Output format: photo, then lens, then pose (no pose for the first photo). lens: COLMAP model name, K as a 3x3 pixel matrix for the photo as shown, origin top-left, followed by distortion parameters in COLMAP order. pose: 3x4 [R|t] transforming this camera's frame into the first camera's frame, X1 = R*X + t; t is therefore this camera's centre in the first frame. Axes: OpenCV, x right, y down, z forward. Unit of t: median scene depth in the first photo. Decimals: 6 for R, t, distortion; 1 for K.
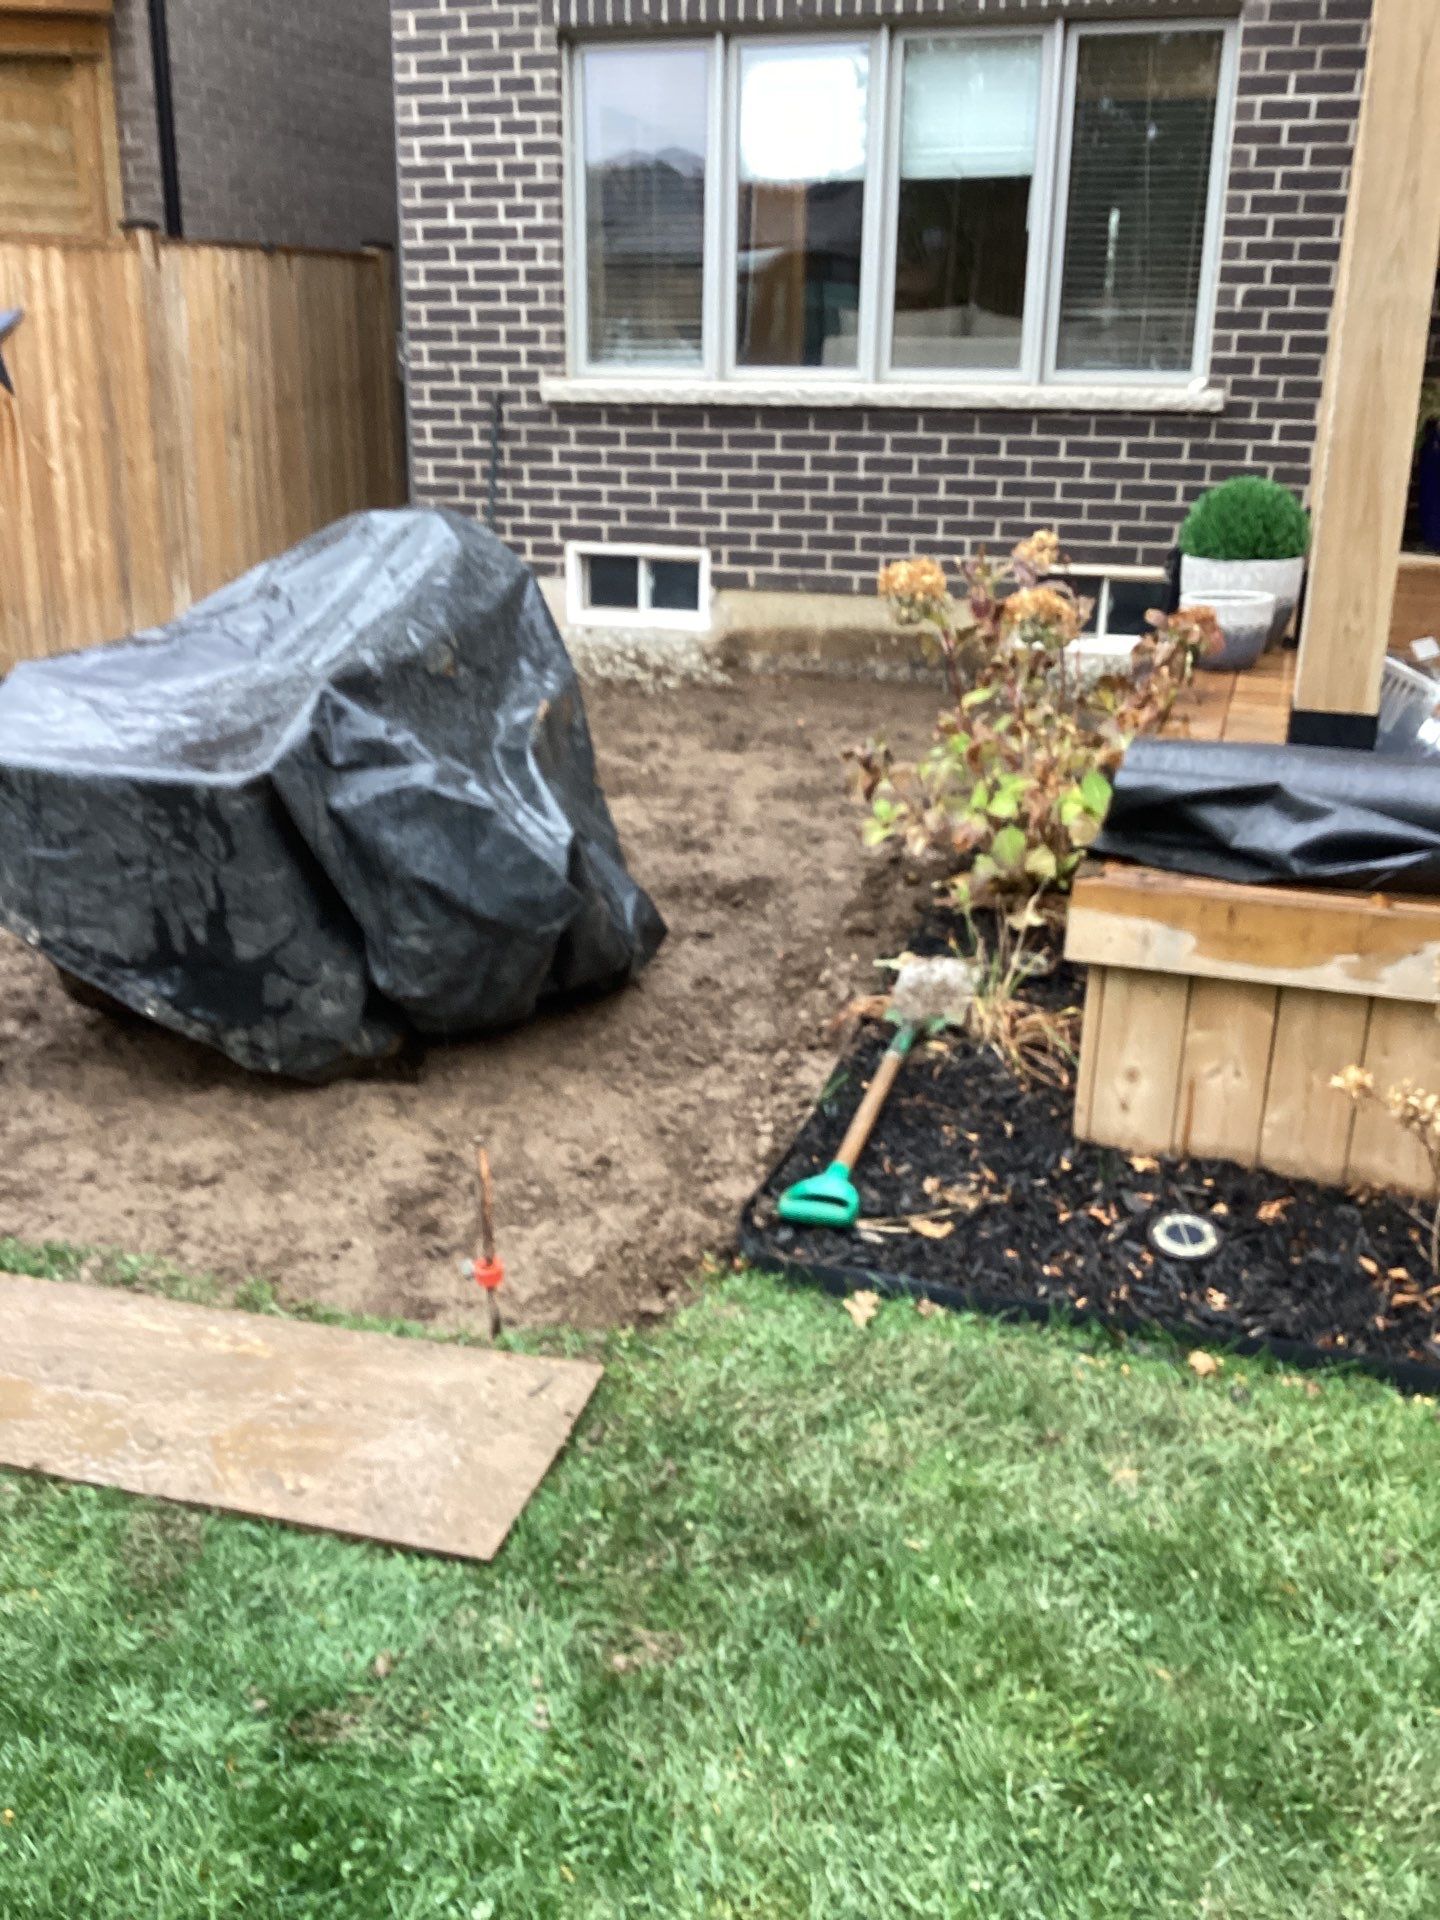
lens RADIAL K [[1740.0, 0, 707.8], [0, 1740.0, 974.8], [0, 0, 1]] dist [0.088236, -0.185465]
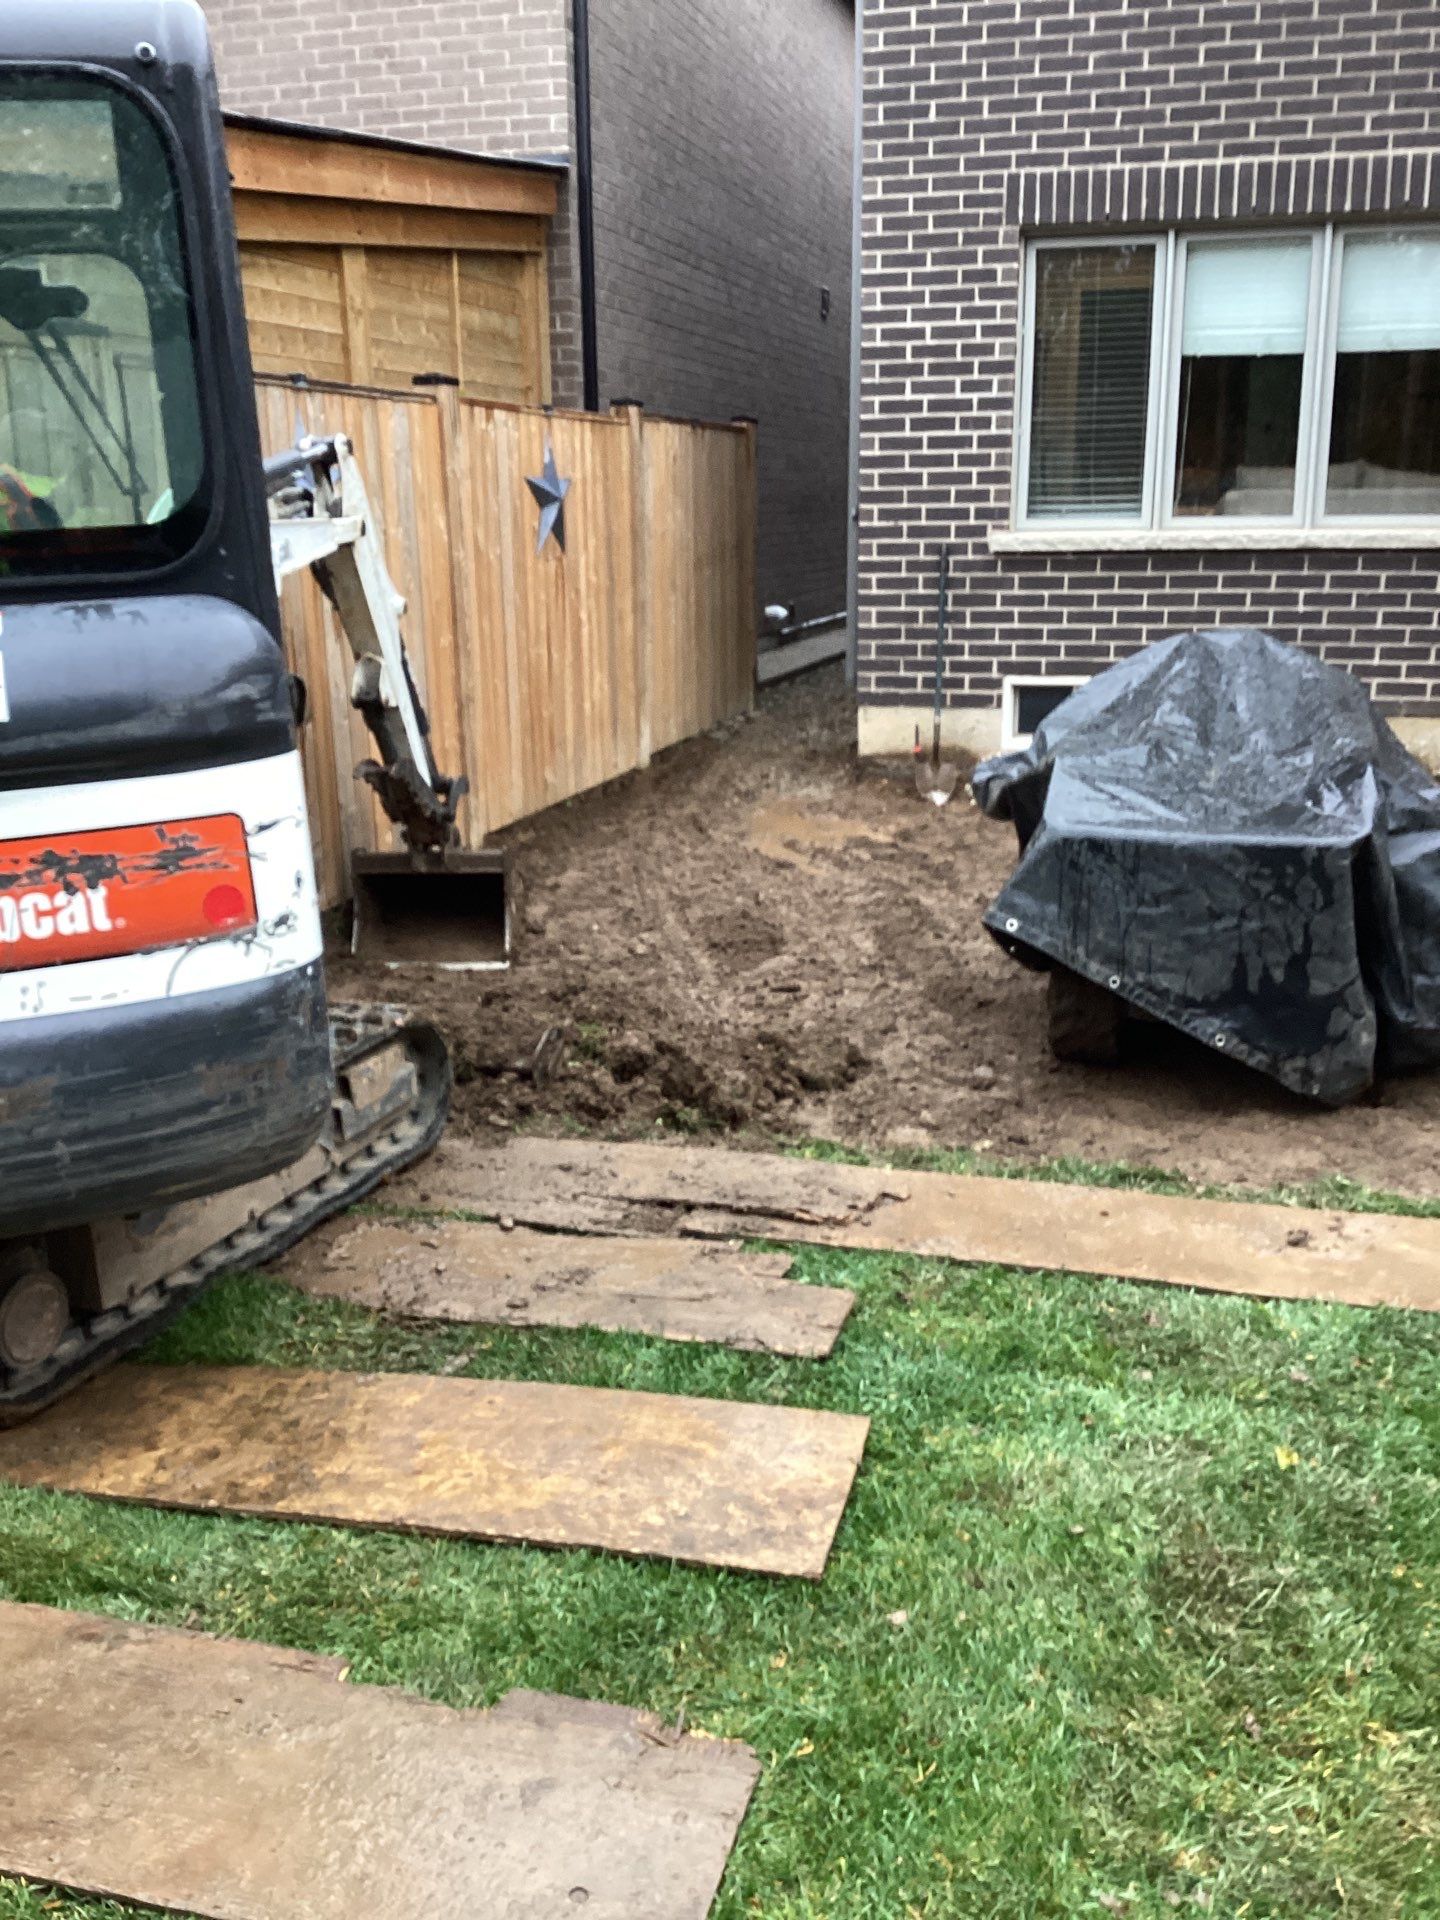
lens RADIAL K [[1740.0, 0, 712.8], [0, 1740.0, 975.2], [0, 0, 1]] dist [0.088236, -0.185465]
pose [[0.999245, -0.024227, 0.030373, -0.313221], [0.026801, 0.995811, -0.087421, 0.030918], [-0.028128, 0.088169, 0.995708, -0.071000]]
